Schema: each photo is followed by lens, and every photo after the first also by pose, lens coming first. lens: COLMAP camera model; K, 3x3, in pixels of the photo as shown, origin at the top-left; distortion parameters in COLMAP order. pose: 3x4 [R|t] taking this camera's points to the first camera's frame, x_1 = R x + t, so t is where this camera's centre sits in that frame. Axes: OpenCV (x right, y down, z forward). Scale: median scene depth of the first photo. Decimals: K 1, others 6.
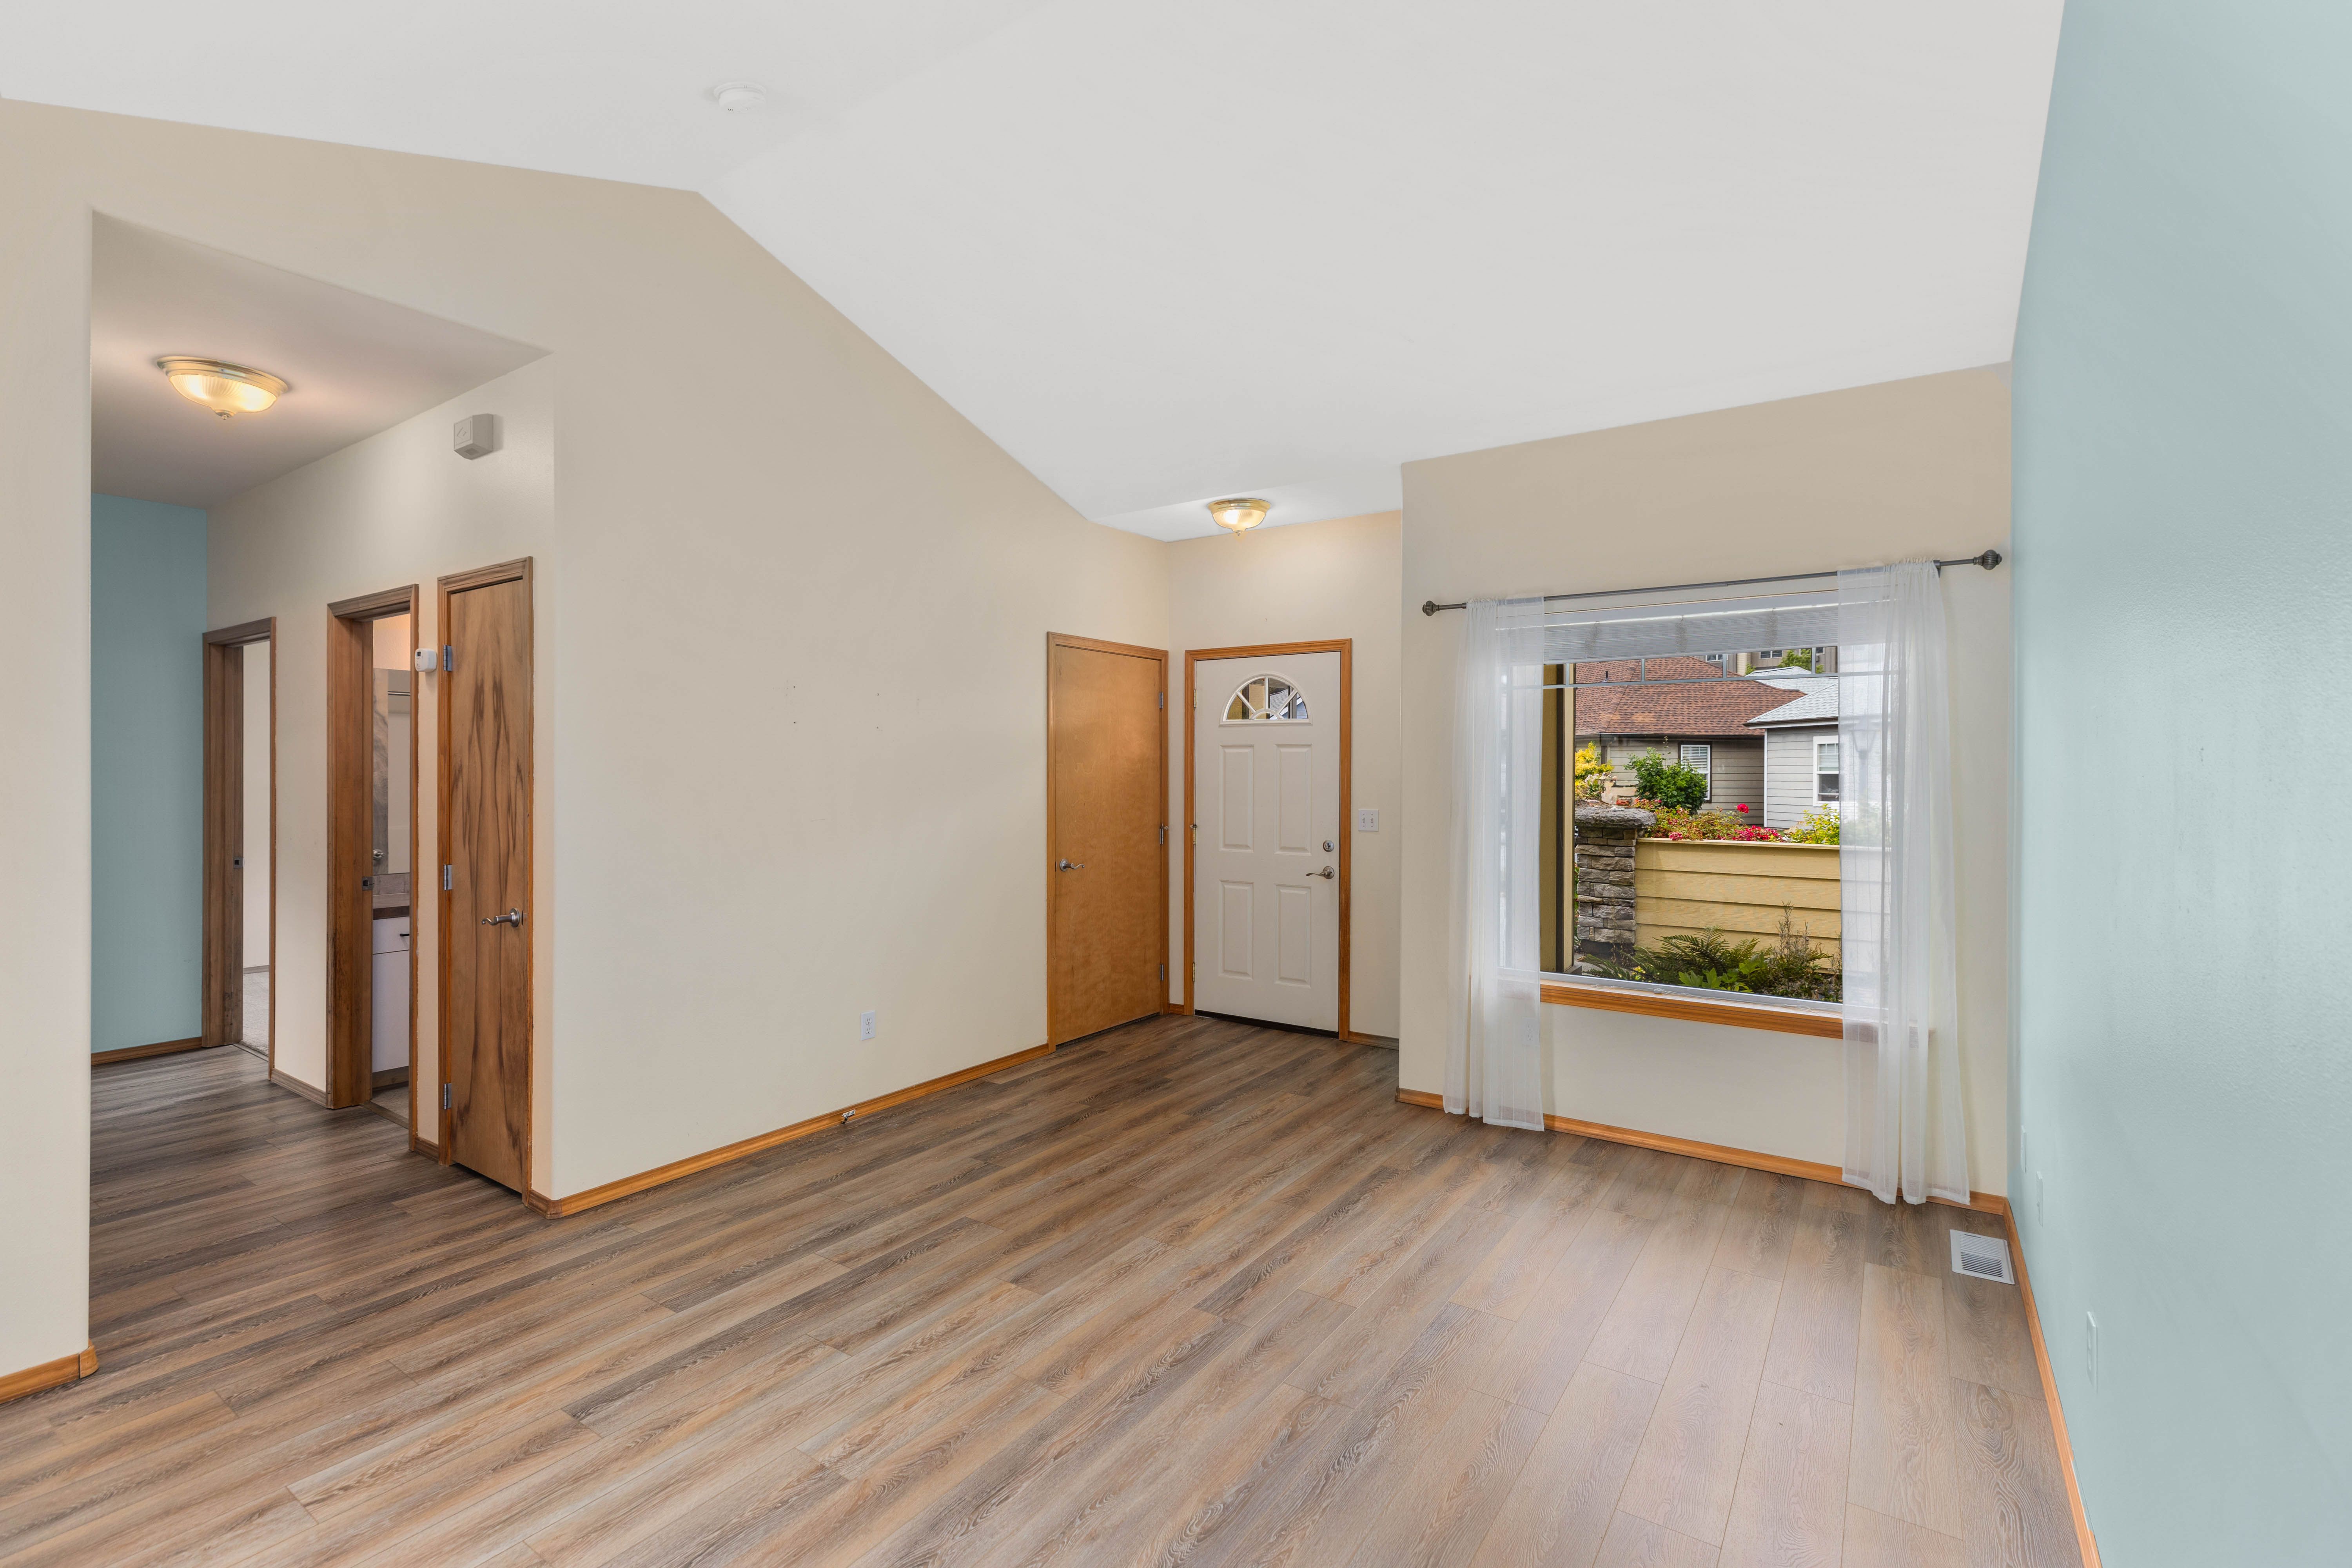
lens RADIAL K [[1054.0, 0, 1178.8], [0, 1054.0, 769.3], [0, 0, 1]] dist [0.003343, -0.000437]
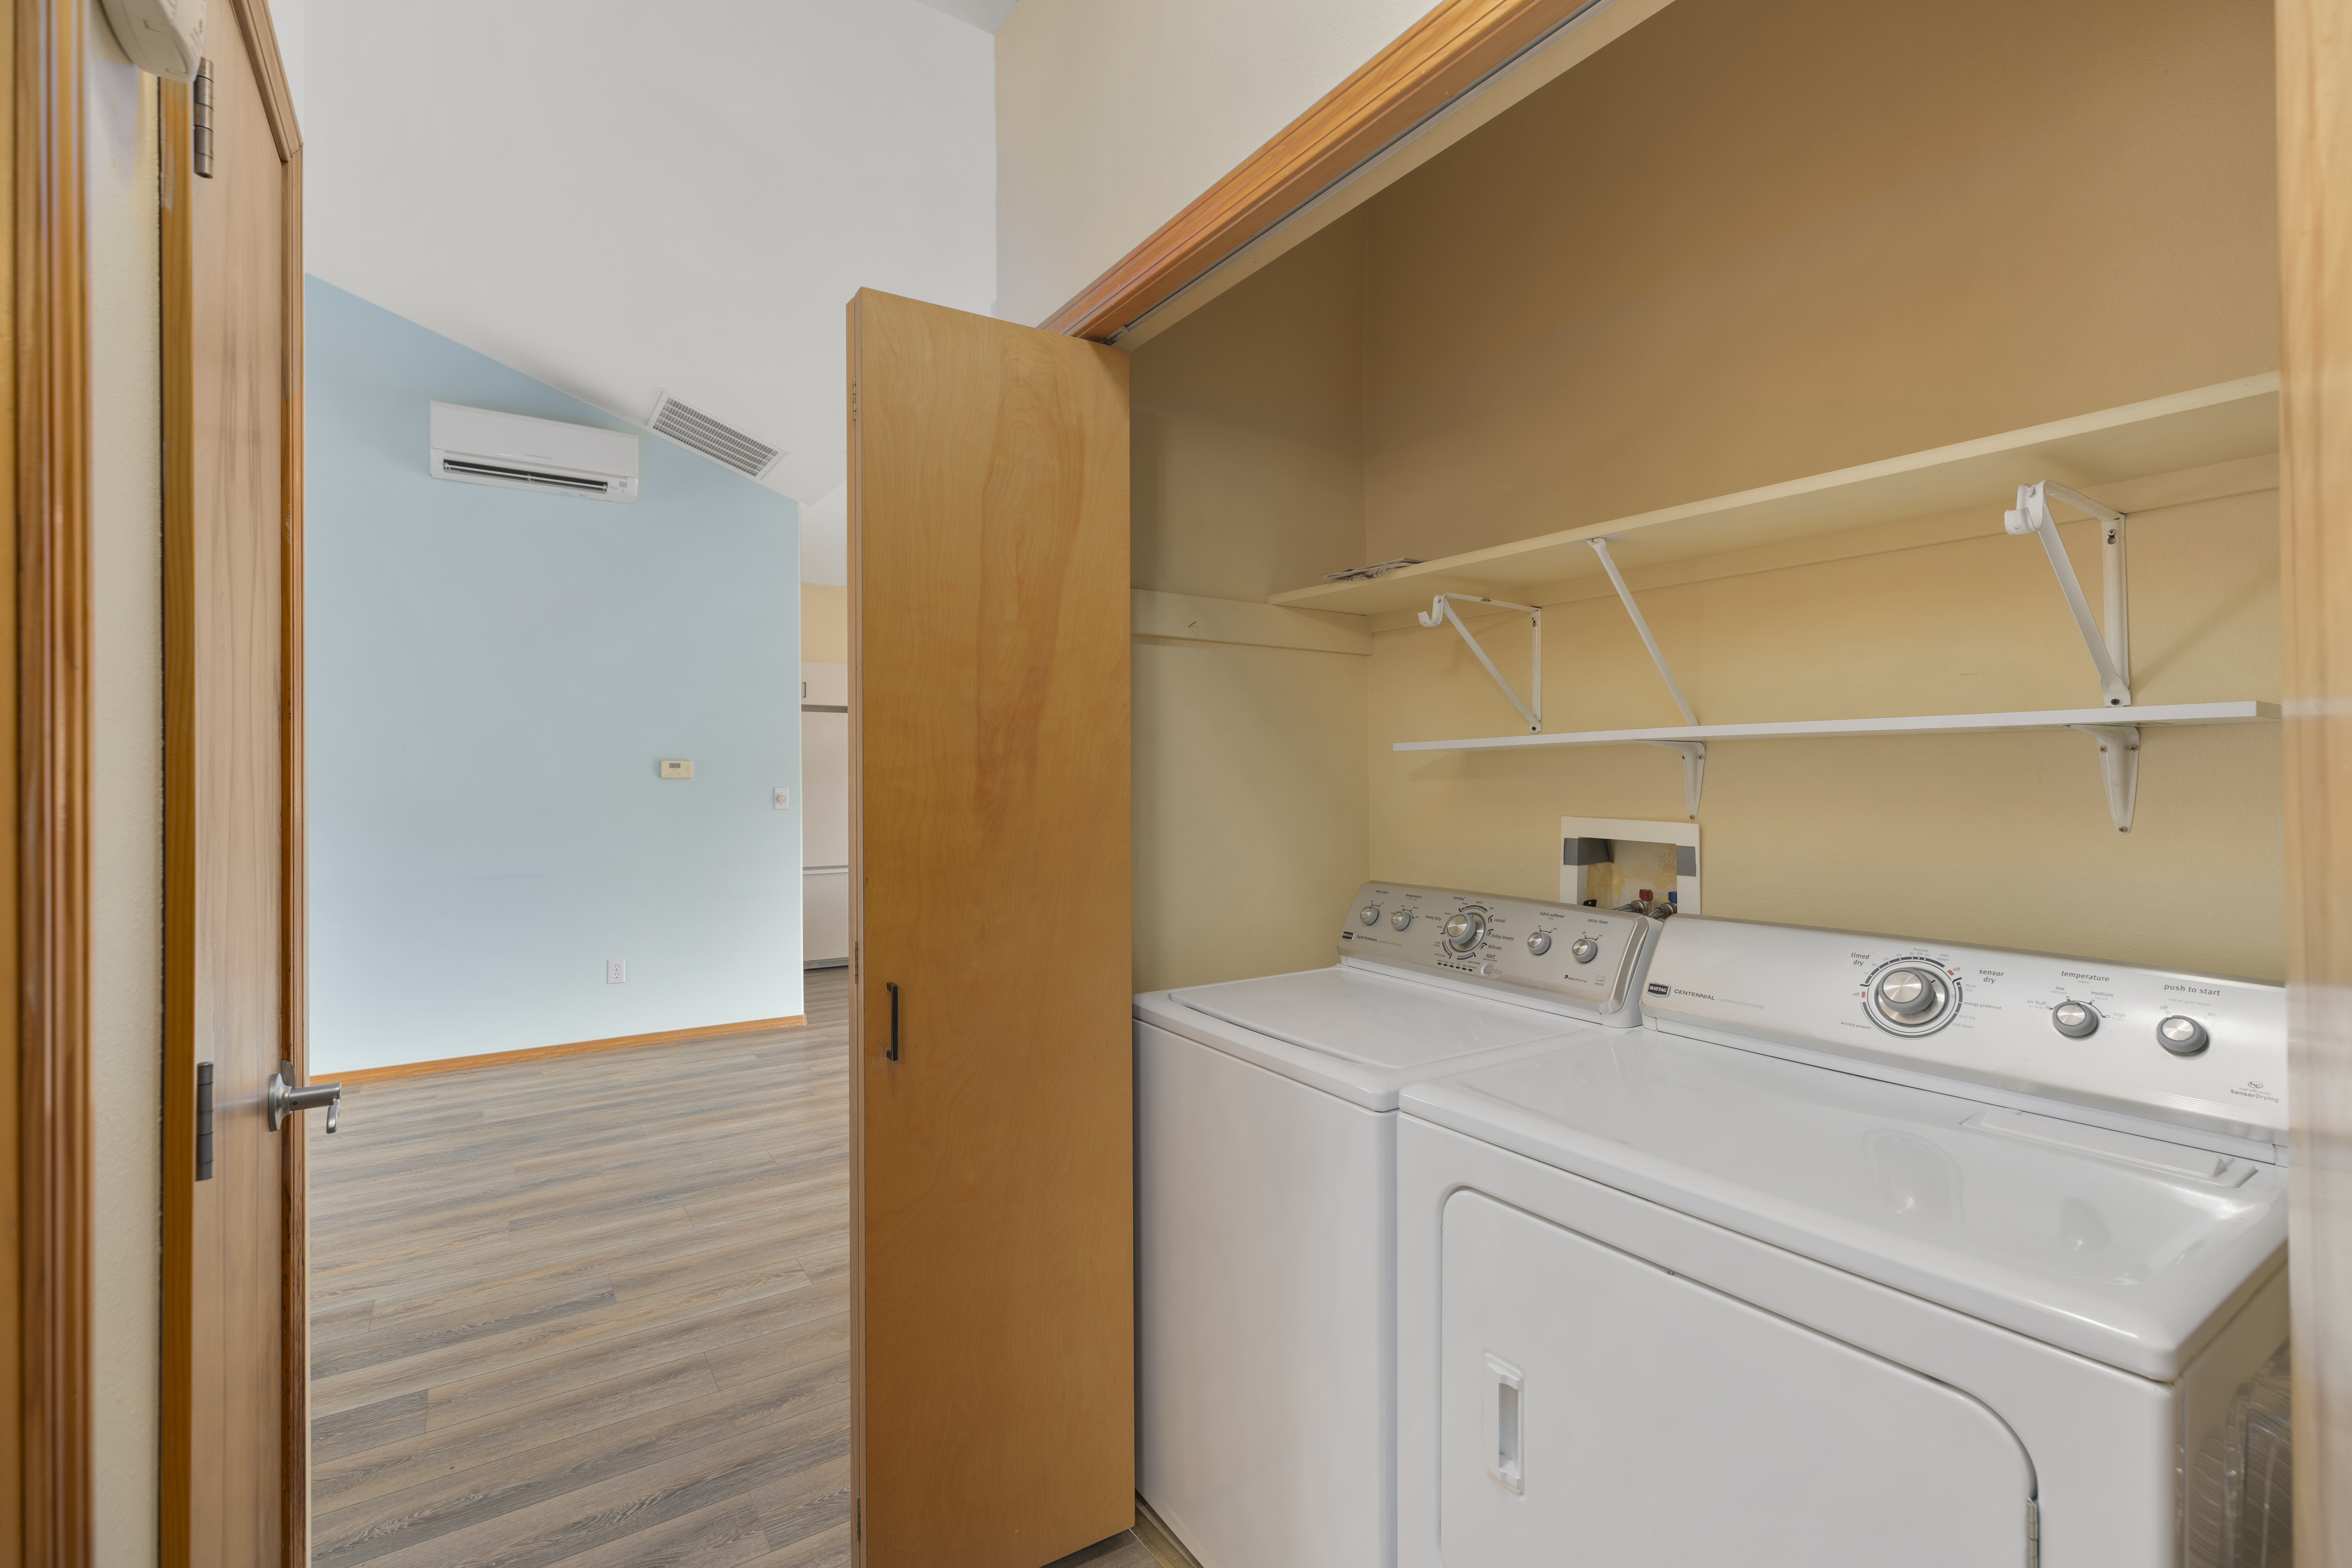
lens RADIAL K [[1054.0, 0, 1171.7], [0, 1054.0, 761.8], [0, 0, 1]] dist [0.003343, -0.000437]
pose [[-0.927112, 0.005158, 0.374748, -1.016143], [-0.001007, 0.999867, -0.016252, 0.031433], [-0.374782, -0.015445, -0.926984, 1.194070]]
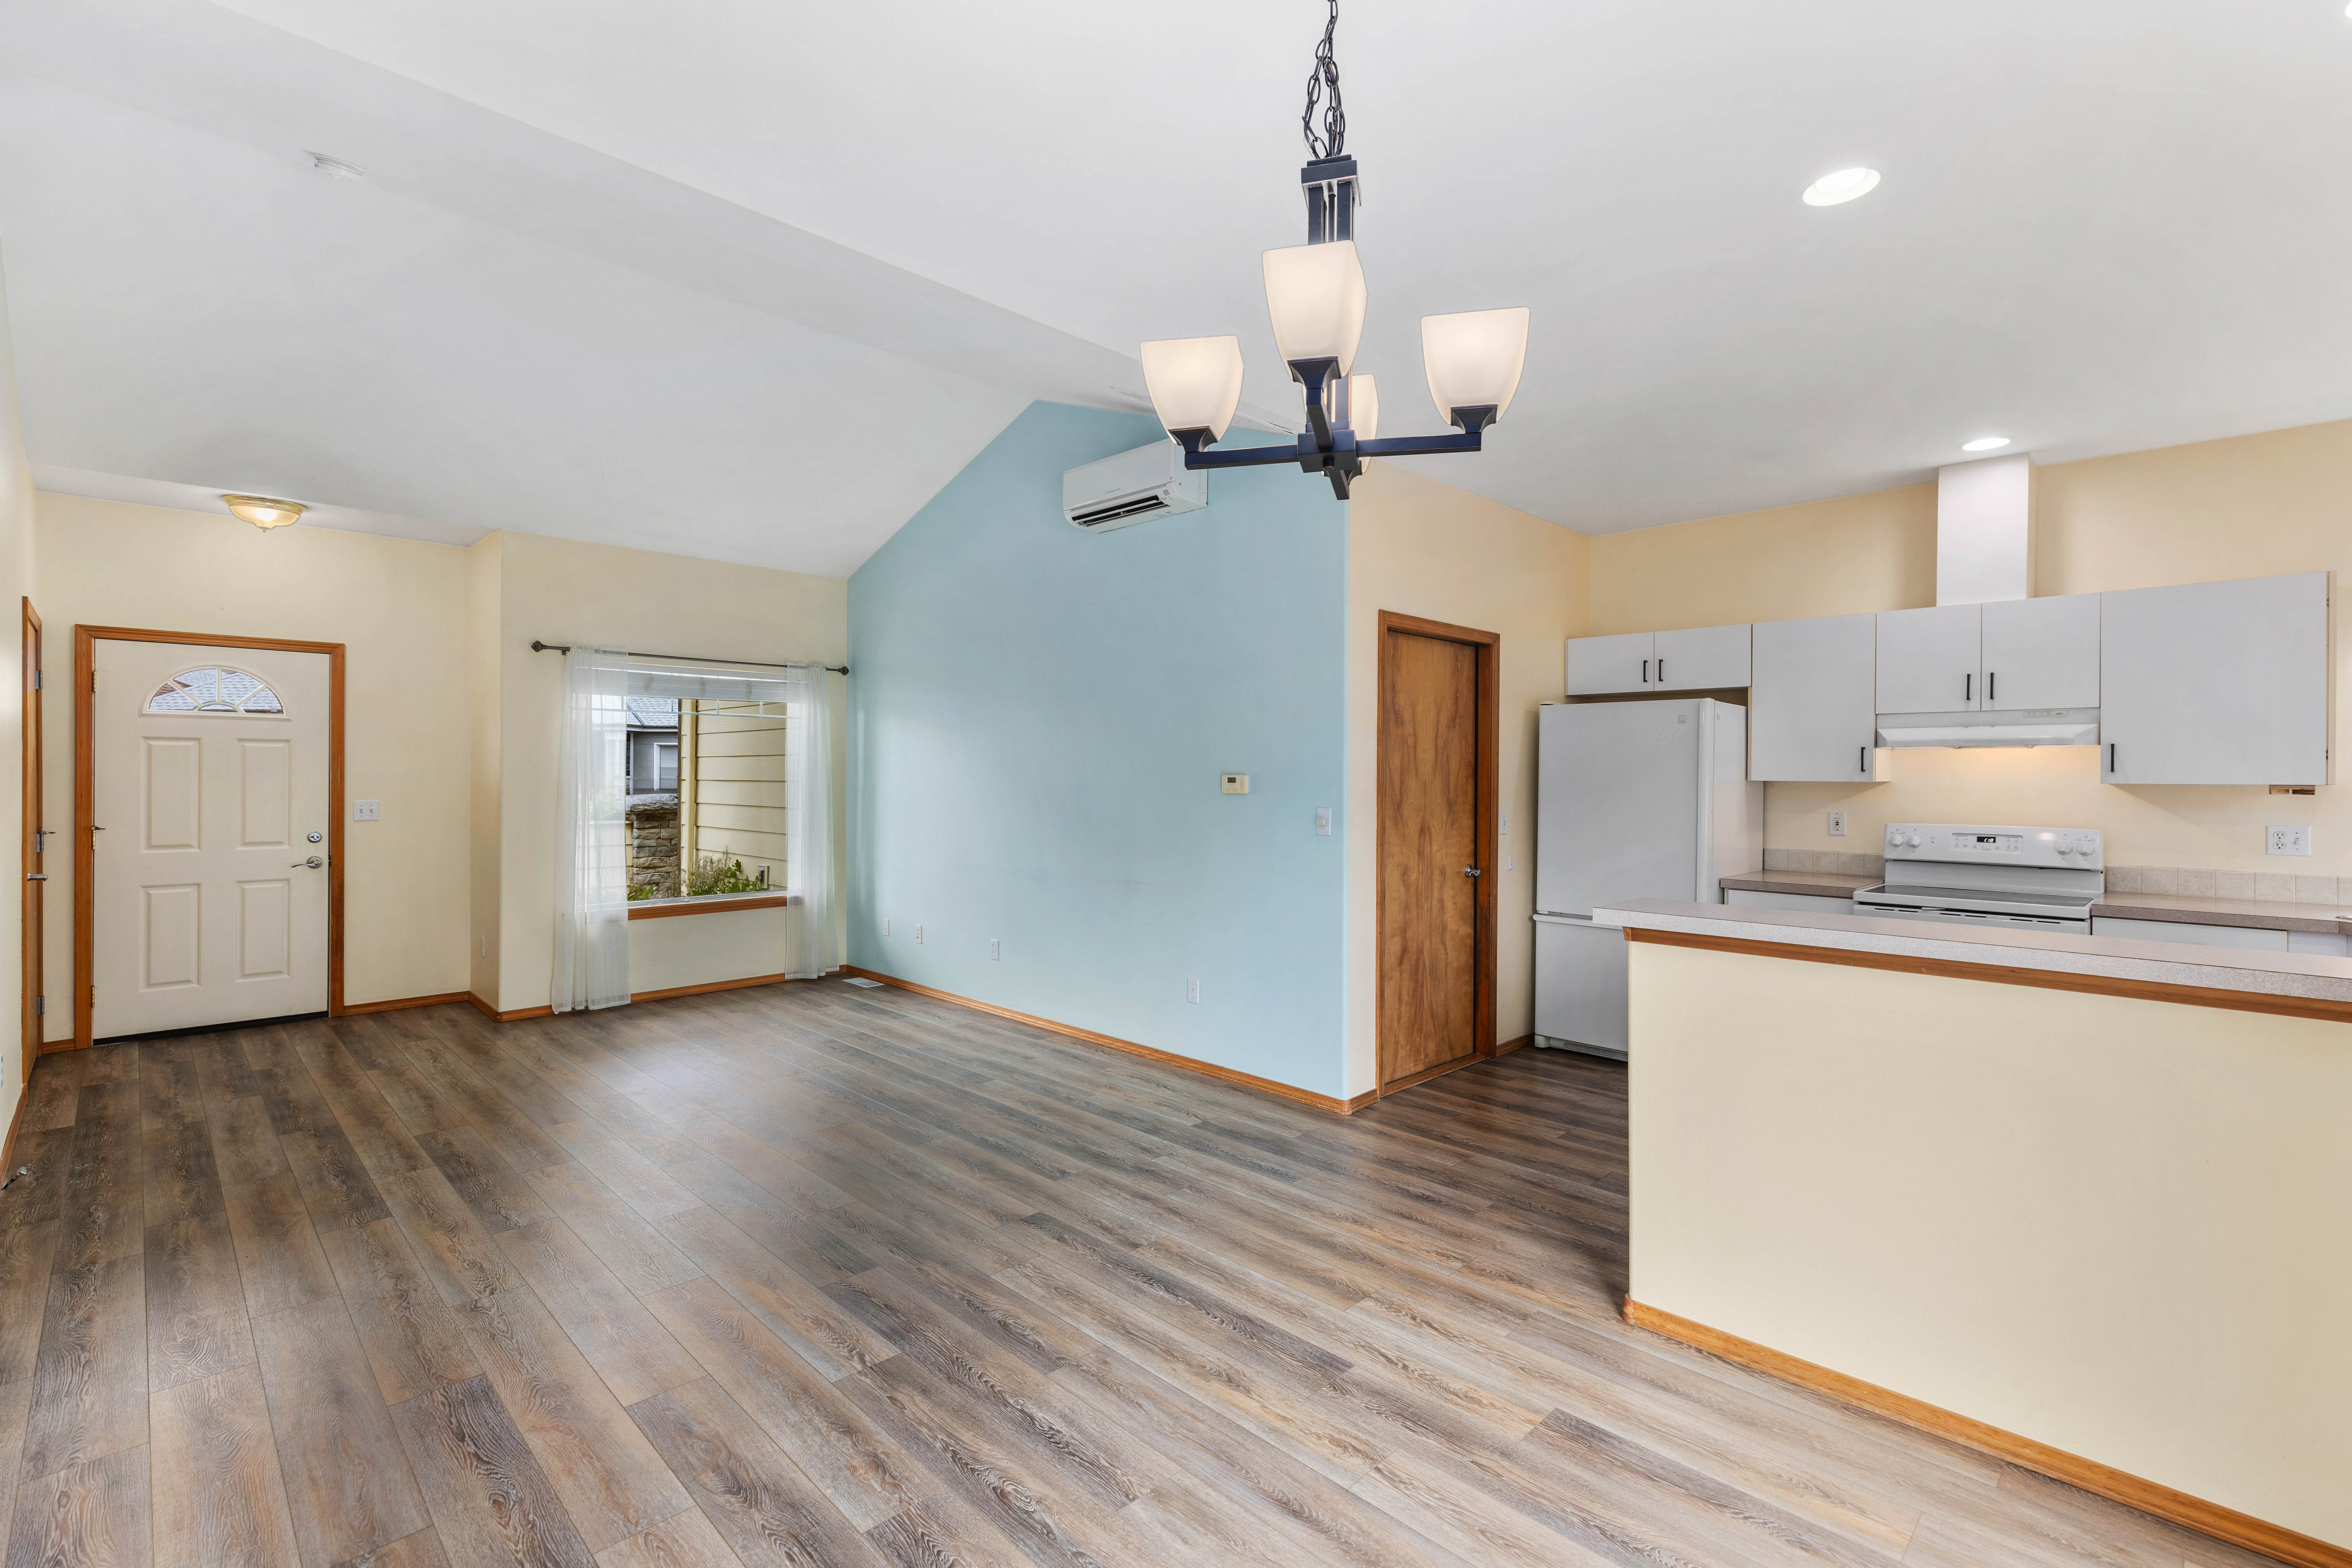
lens RADIAL K [[1054.0, 0, 1194.2], [0, 1054.0, 779.5], [0, 0, 1]] dist [0.003343, -0.000437]
pose [[0.180329, -0.006684, 0.983584, -1.145835], [-0.005614, 0.999954, 0.007824, 0.002693], [-0.983590, -0.006932, 0.180283, -0.084839]]
